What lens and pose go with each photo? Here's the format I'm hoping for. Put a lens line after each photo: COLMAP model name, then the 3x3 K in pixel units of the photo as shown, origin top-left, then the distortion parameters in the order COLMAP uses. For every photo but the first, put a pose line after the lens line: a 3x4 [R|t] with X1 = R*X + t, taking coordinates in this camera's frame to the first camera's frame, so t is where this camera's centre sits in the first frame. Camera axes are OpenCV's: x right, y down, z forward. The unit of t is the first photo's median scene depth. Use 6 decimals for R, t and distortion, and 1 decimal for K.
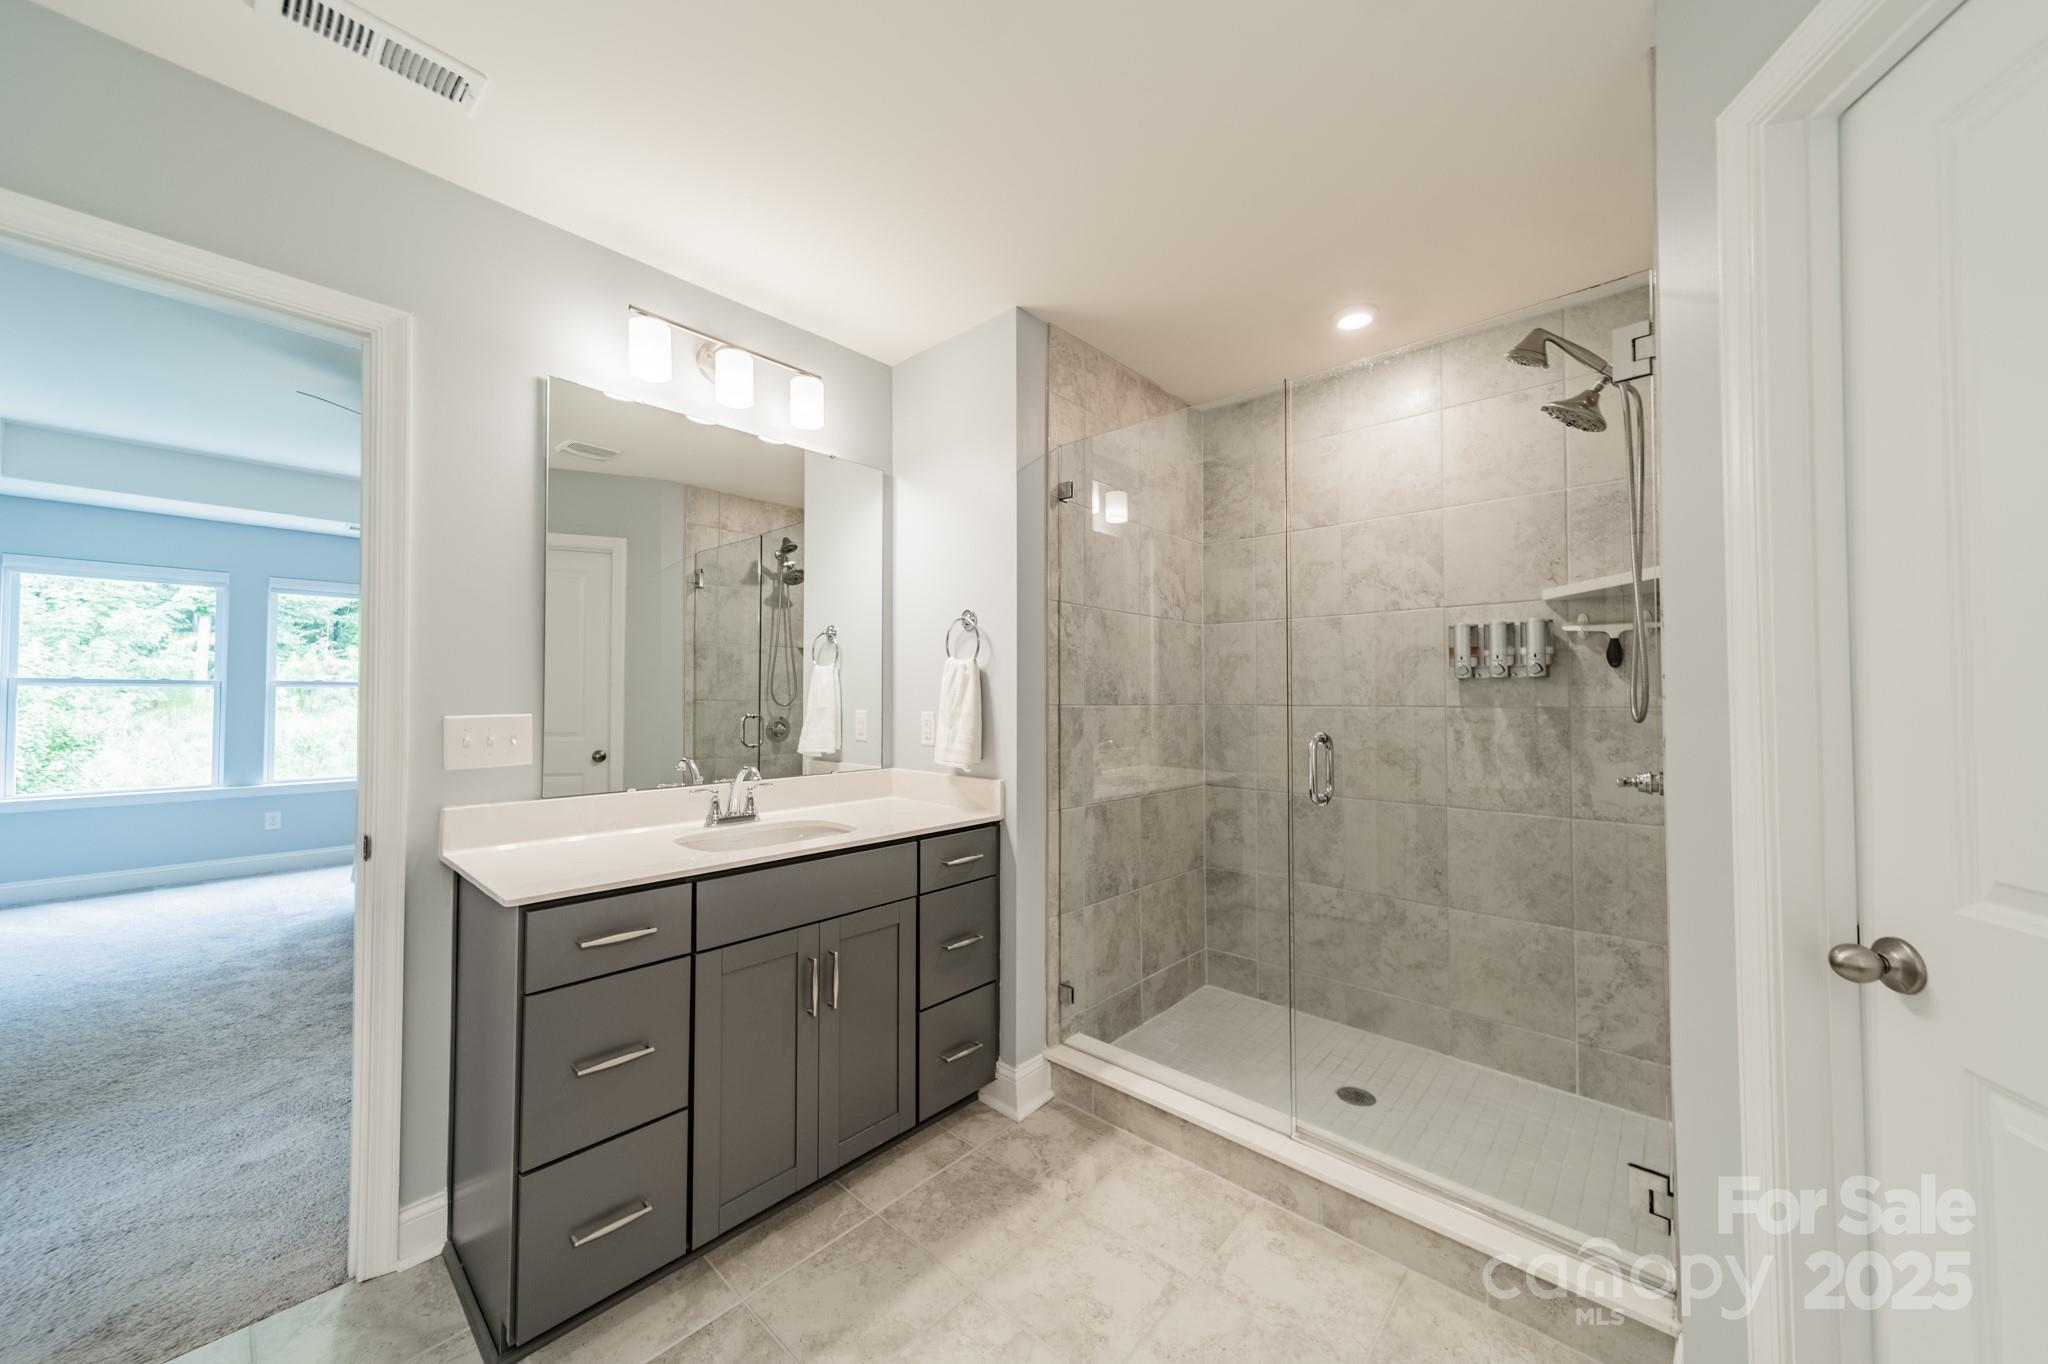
lens RADIAL K [[730.1, 0, 1032.3], [0, 730.1, 684.0], [0, 0, 1]] dist [0.007277, 0.000151]
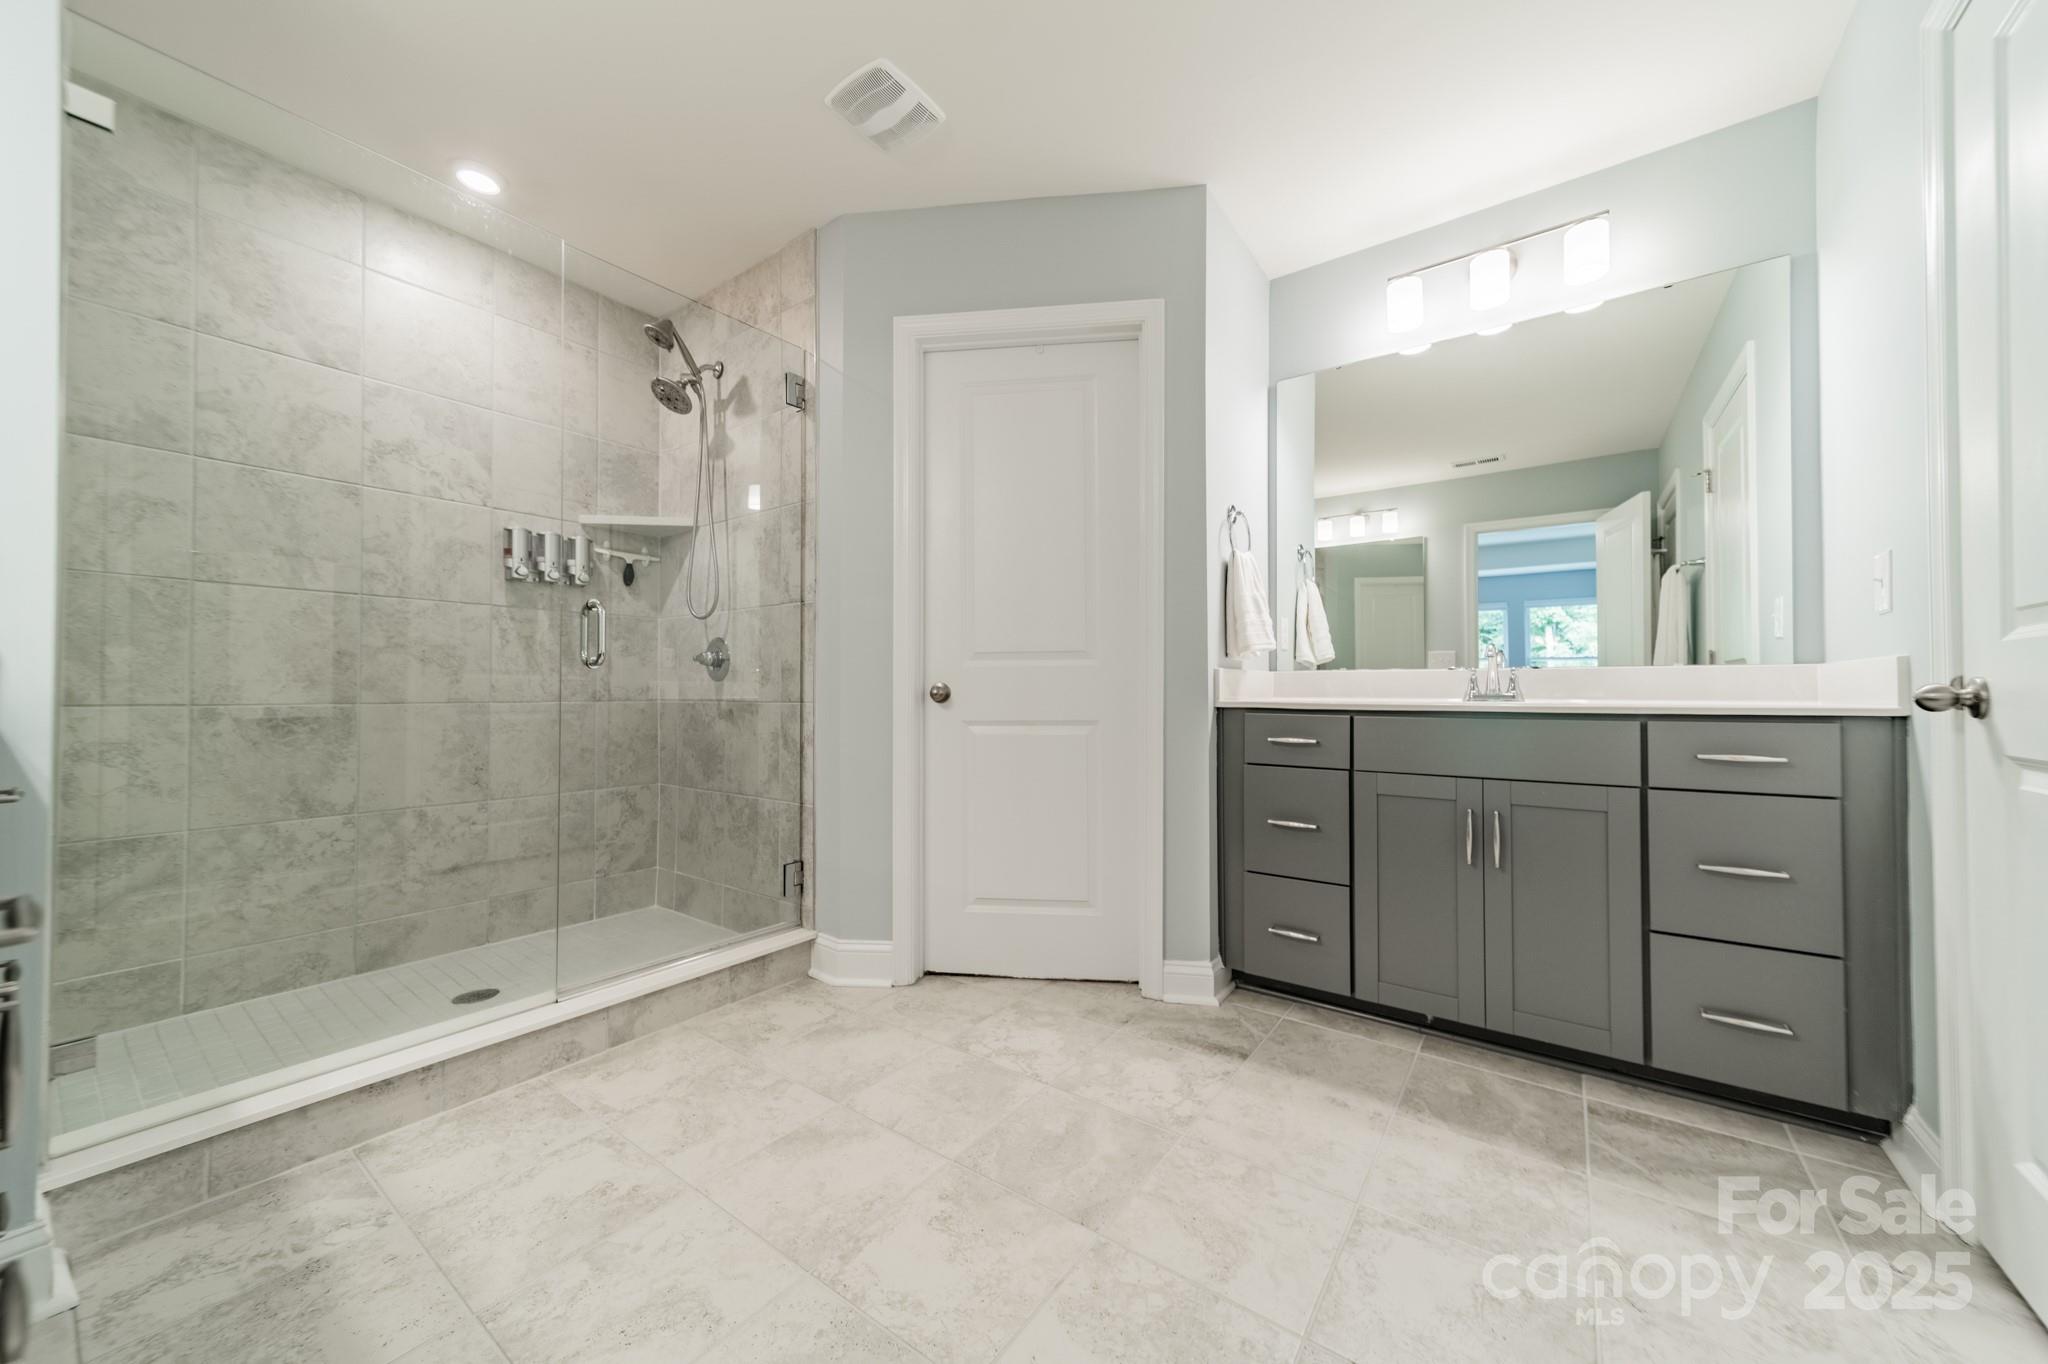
lens RADIAL K [[730.1, 0, 1032.3], [0, 730.1, 684.0], [0, 0, 1]] dist [0.007277, 0.000151]
pose [[-0.104315, 0.011163, 0.994482, -0.546874], [-0.020417, 0.999702, -0.013364, 0.143309], [-0.994335, -0.021699, -0.104056, 0.360552]]
